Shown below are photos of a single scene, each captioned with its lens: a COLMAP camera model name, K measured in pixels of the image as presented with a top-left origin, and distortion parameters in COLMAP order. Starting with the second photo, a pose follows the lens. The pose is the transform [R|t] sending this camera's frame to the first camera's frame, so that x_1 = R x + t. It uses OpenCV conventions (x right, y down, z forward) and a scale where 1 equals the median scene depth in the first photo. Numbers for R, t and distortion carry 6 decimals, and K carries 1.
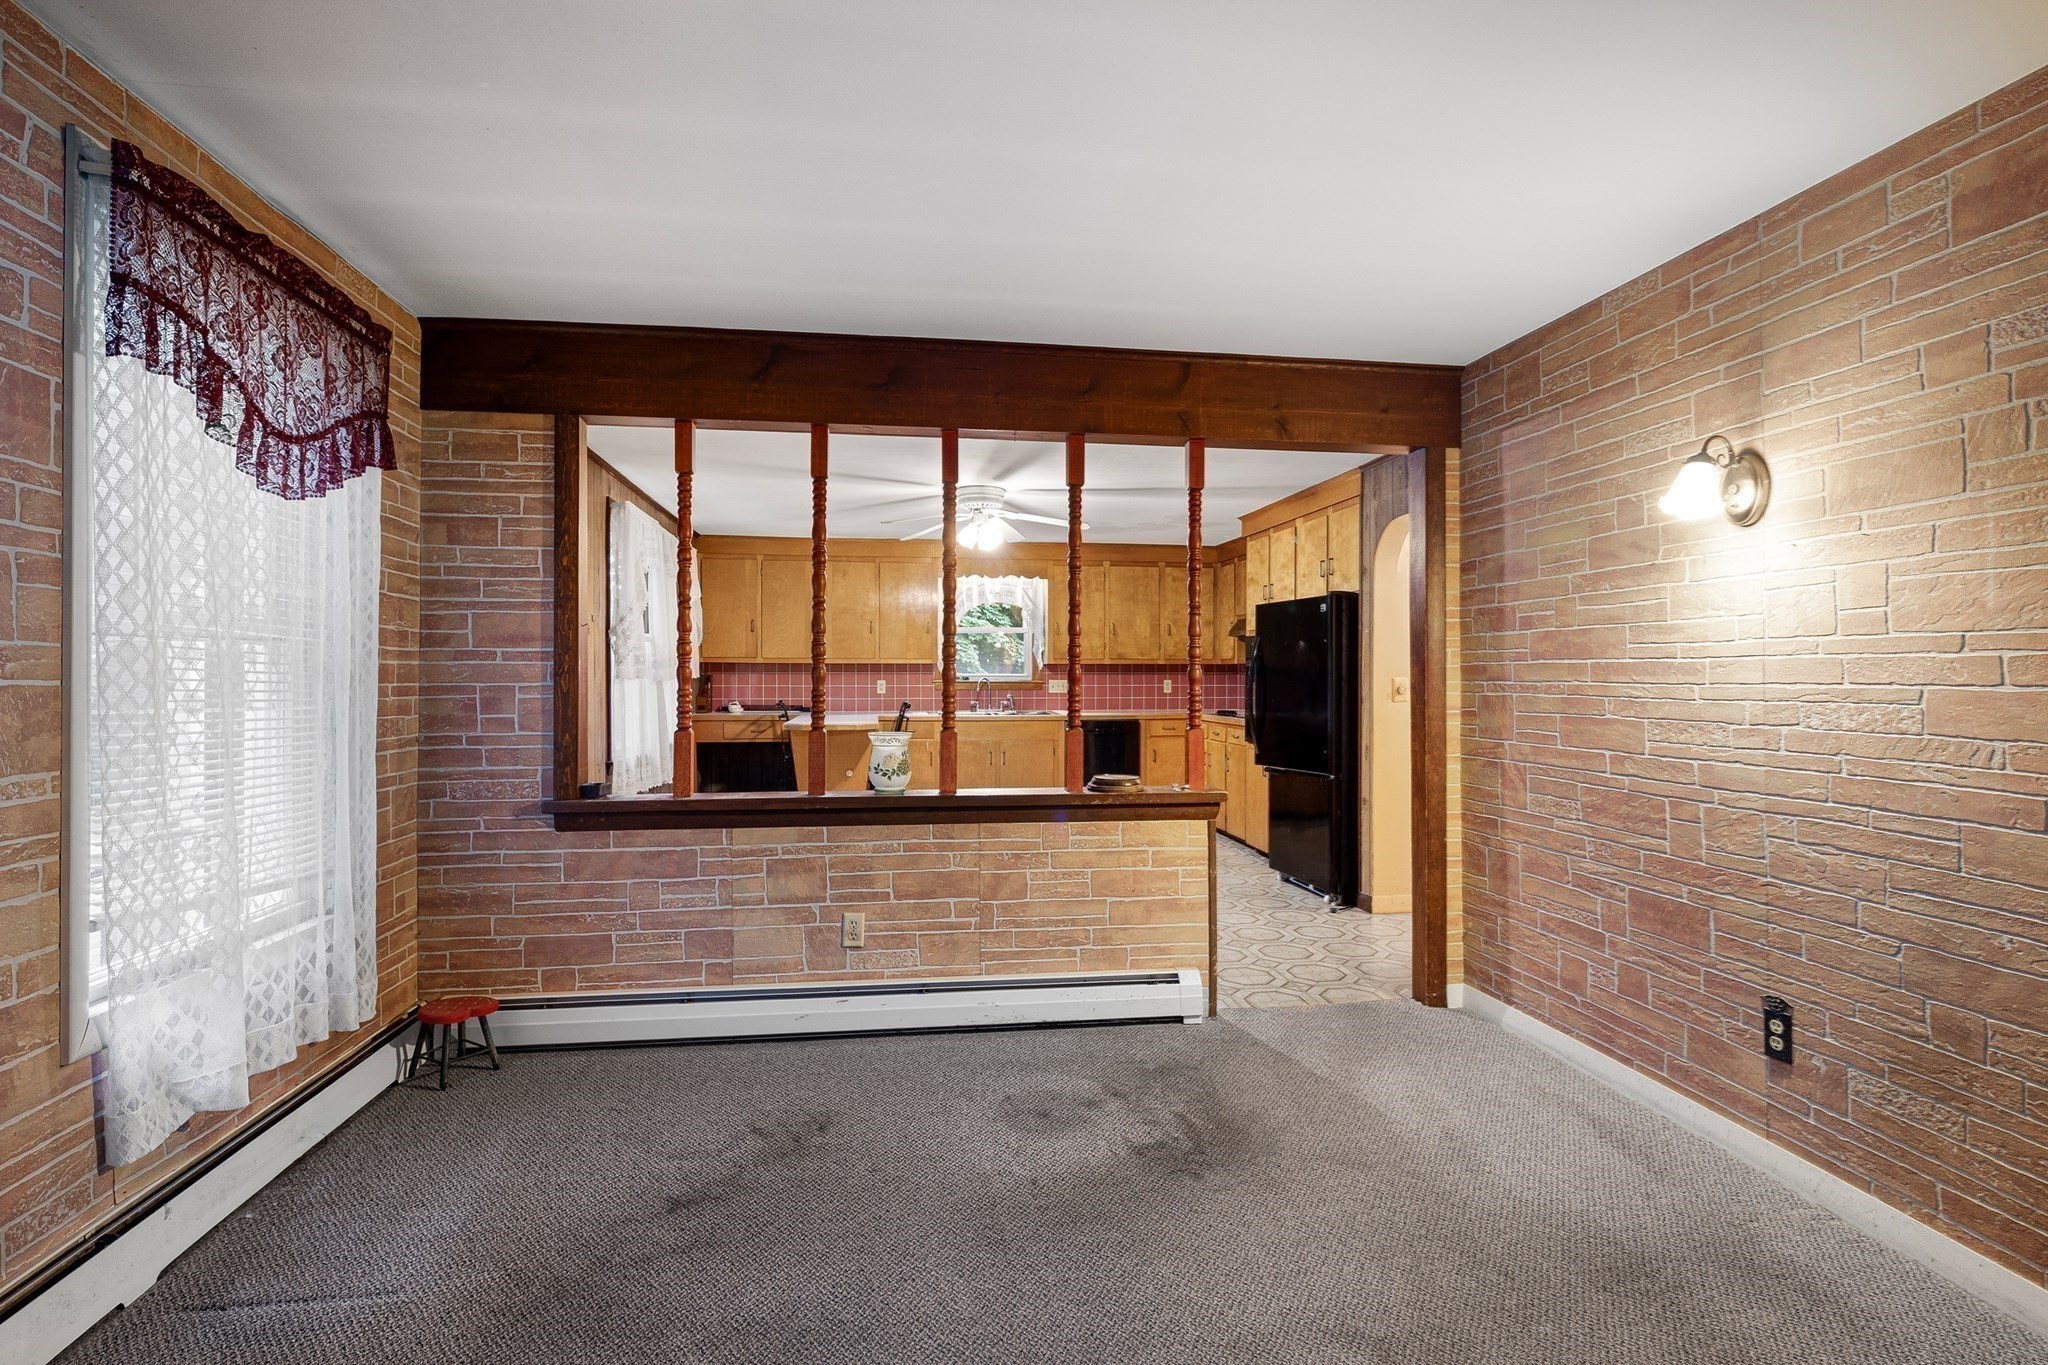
lens RADIAL K [[1001.6, 0, 1034.8], [0, 1001.6, 678.1], [0, 0, 1]] dist [-0.002741, 0.004544]
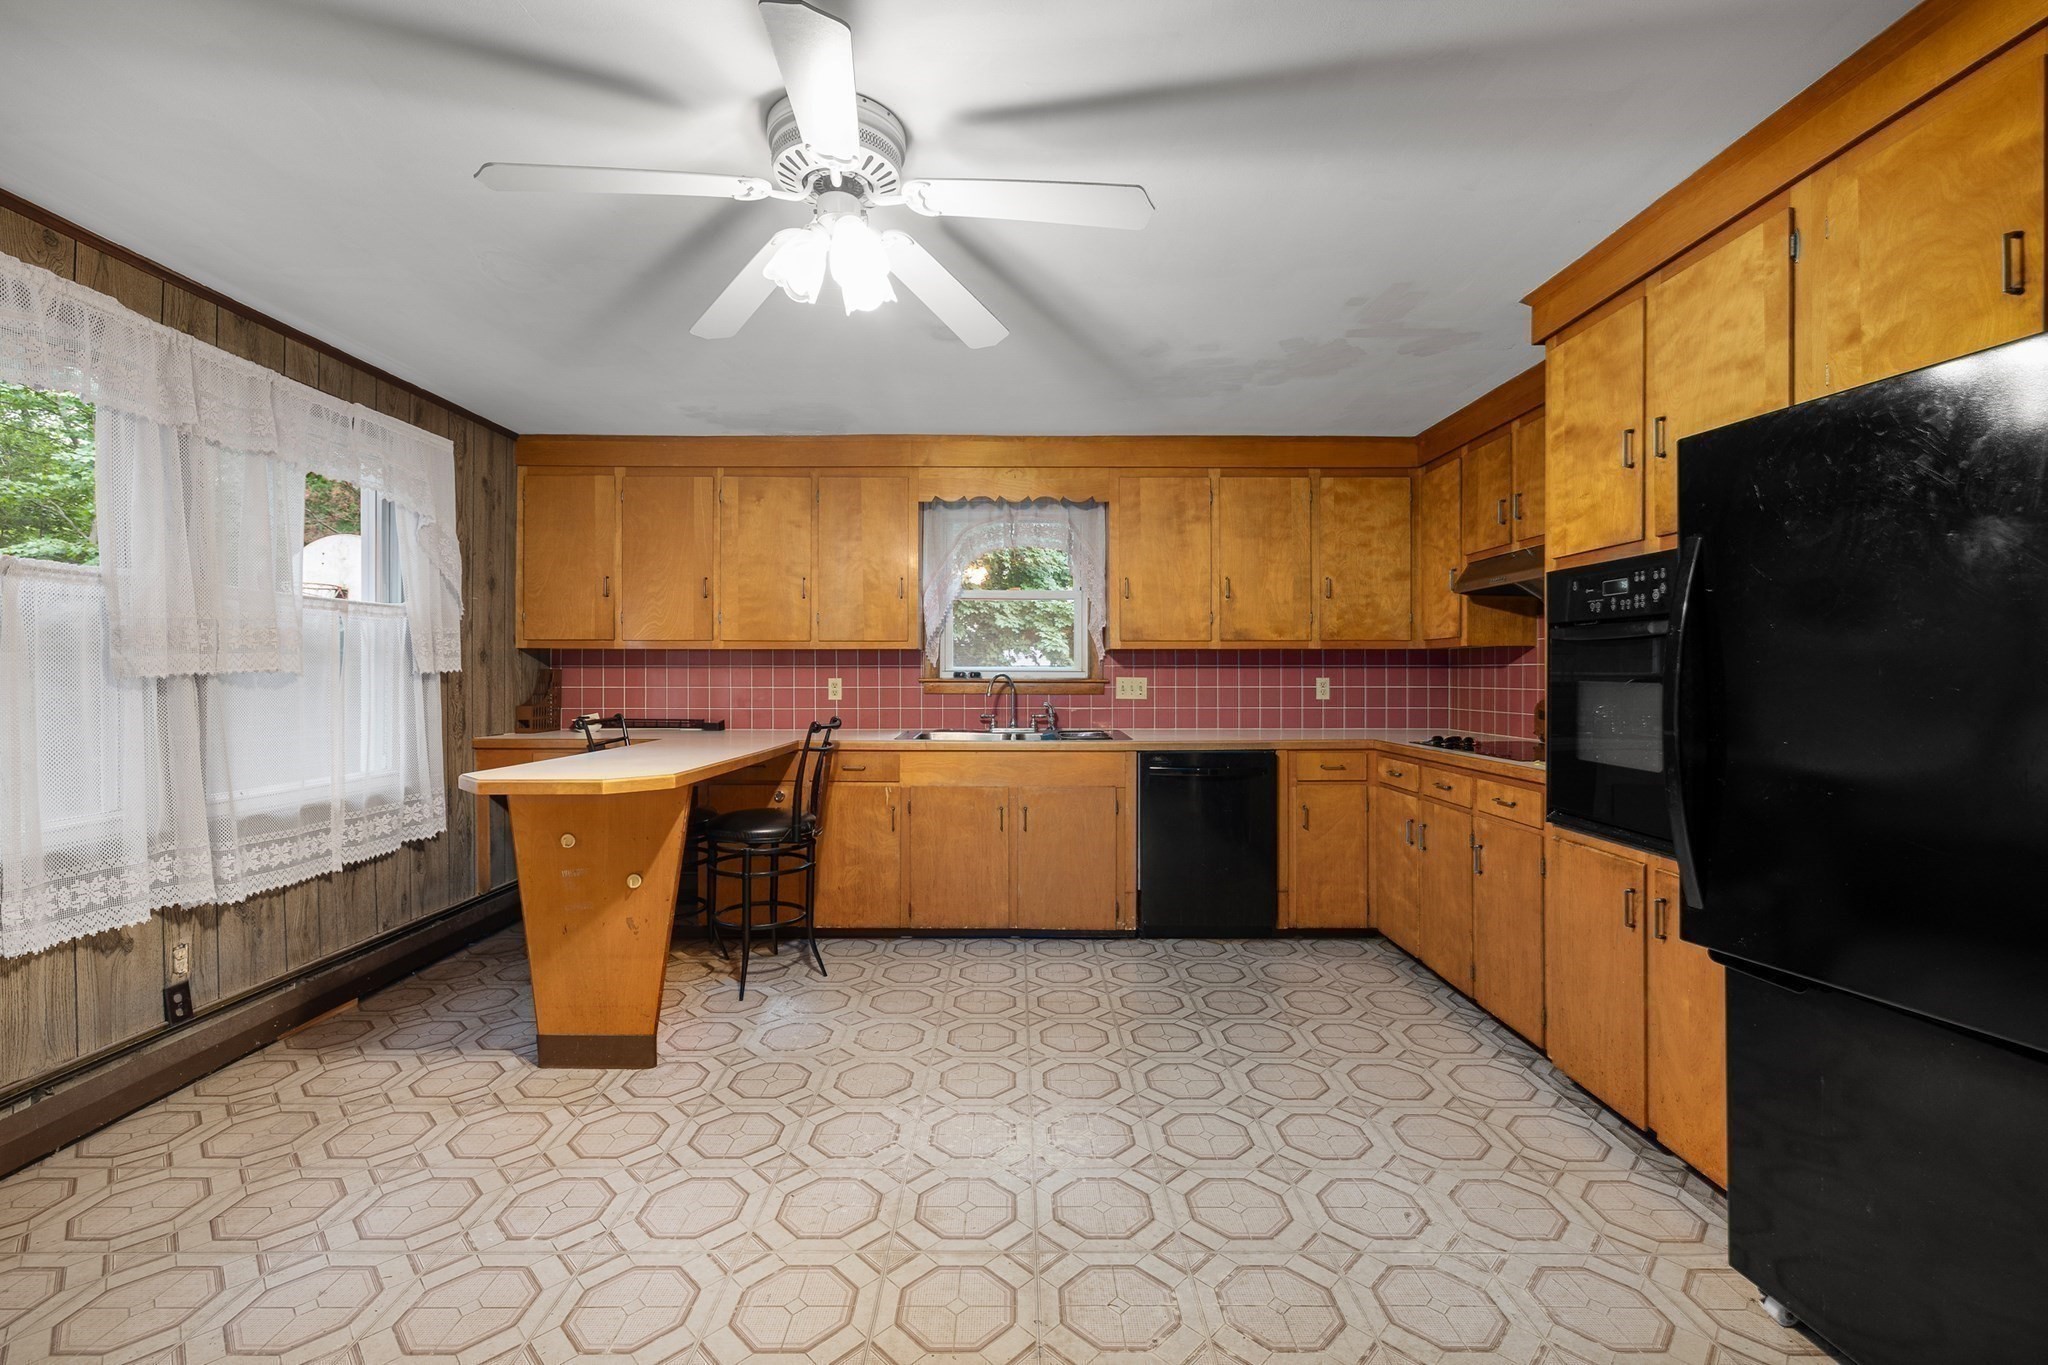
lens RADIAL K [[868.9, 0, 1030.0], [0, 868.9, 668.9], [0, 0, 1]] dist [0.003715, -0.000425]
pose [[0.988530, -0.002159, -0.151010, 0.046298], [0.000483, 0.999938, -0.011139, 0.002650], [0.151024, 0.010938, 0.988470, 0.544539]]
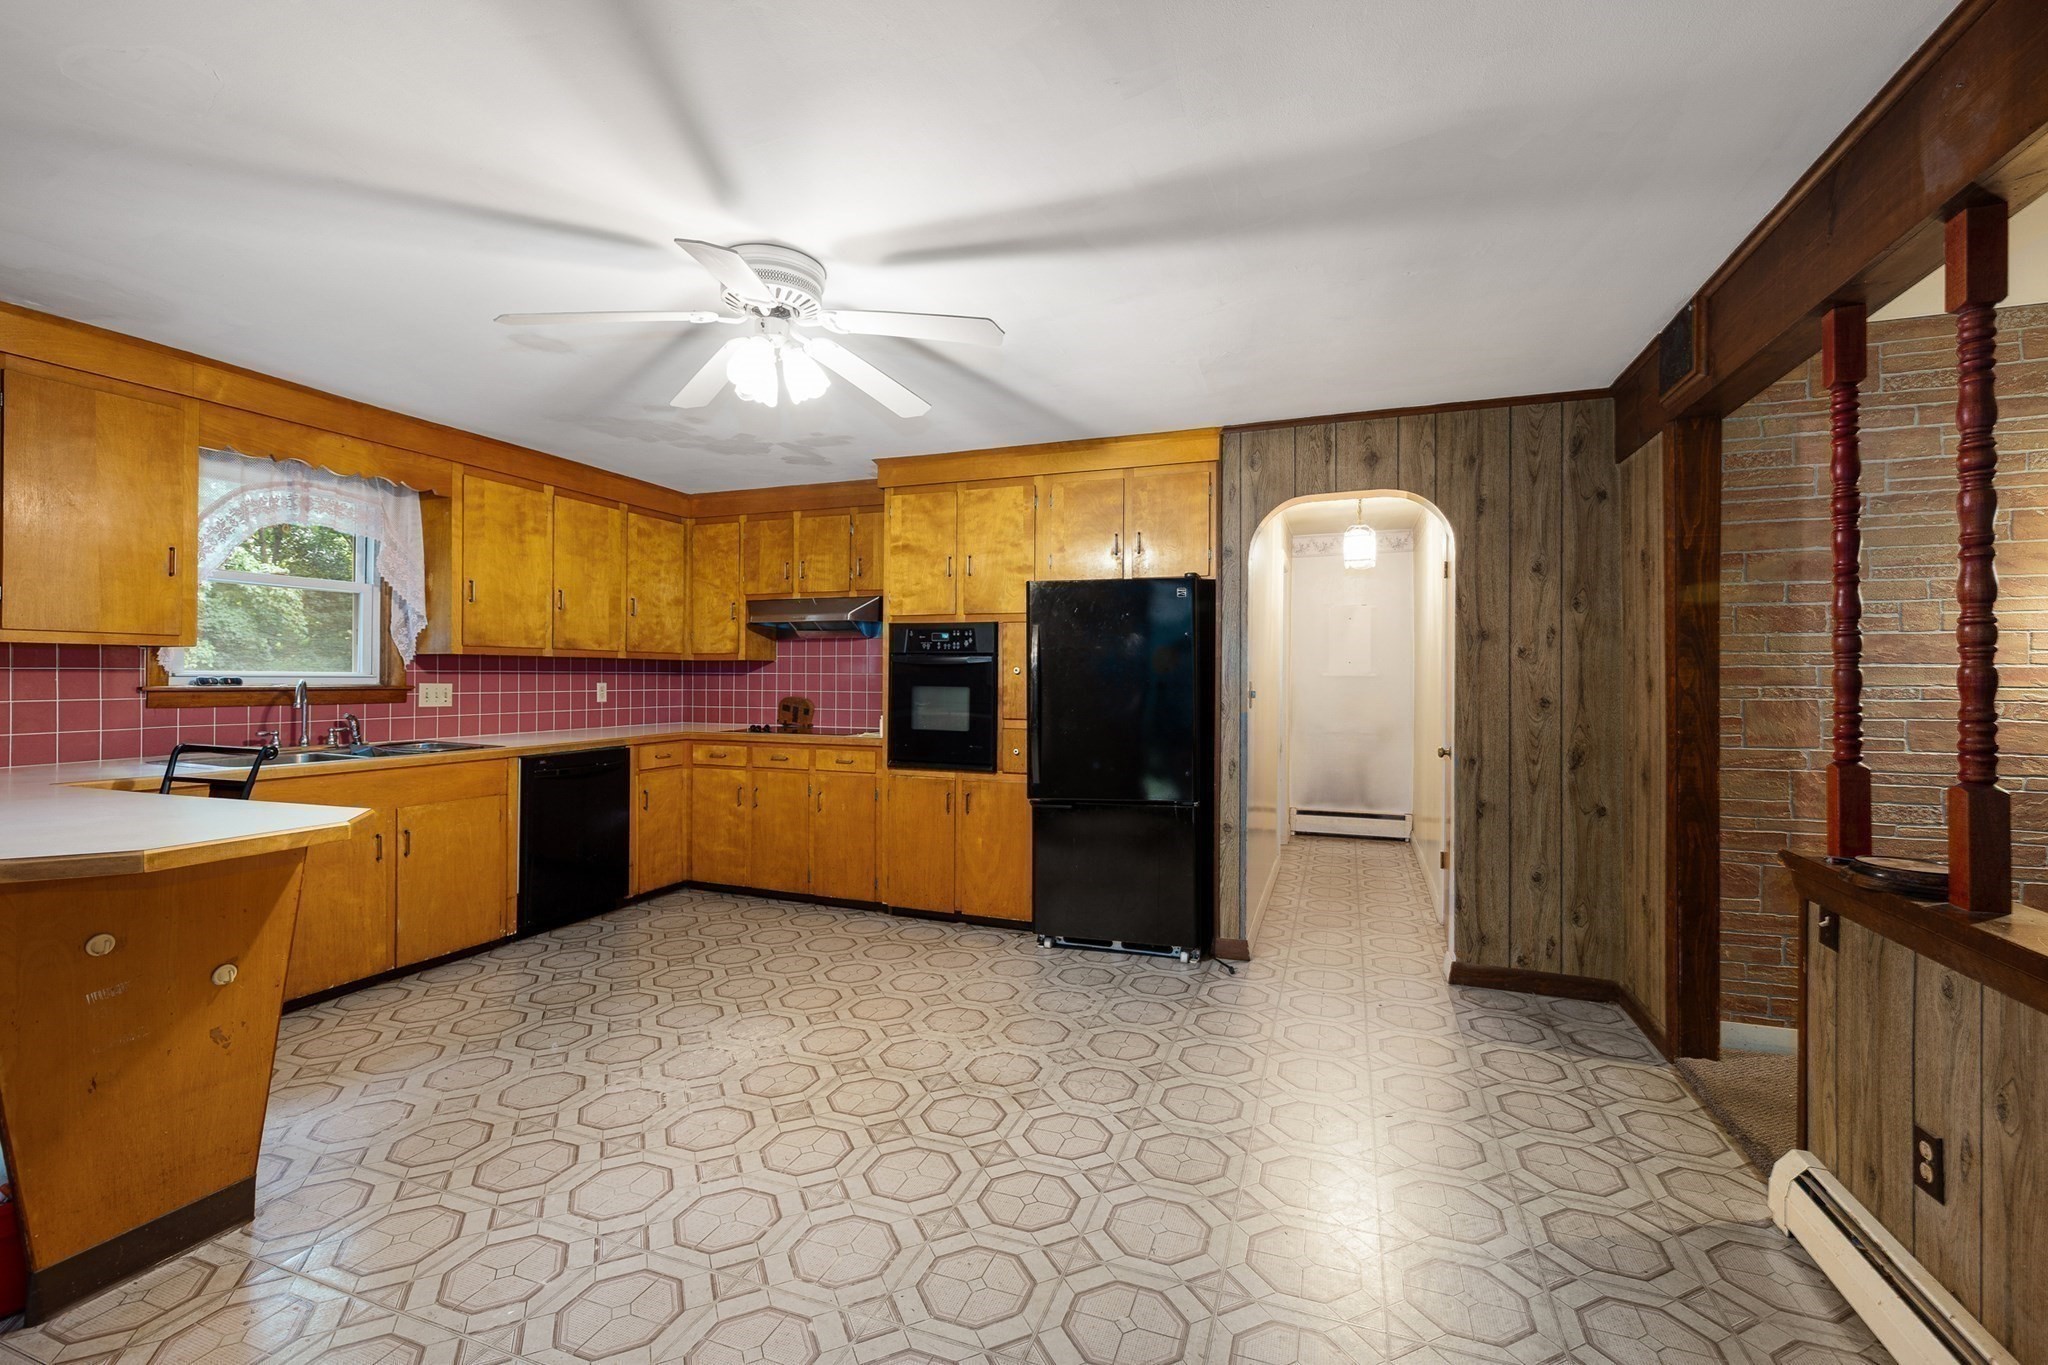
lens RADIAL K [[868.9, 0, 1028.4], [0, 868.9, 674.4], [0, 0, 1]] dist [0.003715, -0.000425]
pose [[0.488023, 0.003201, 0.872825, -0.263260], [-0.000275, 0.999994, -0.003514, -0.001917], [-0.872831, 0.001475, 0.488020, 0.541054]]
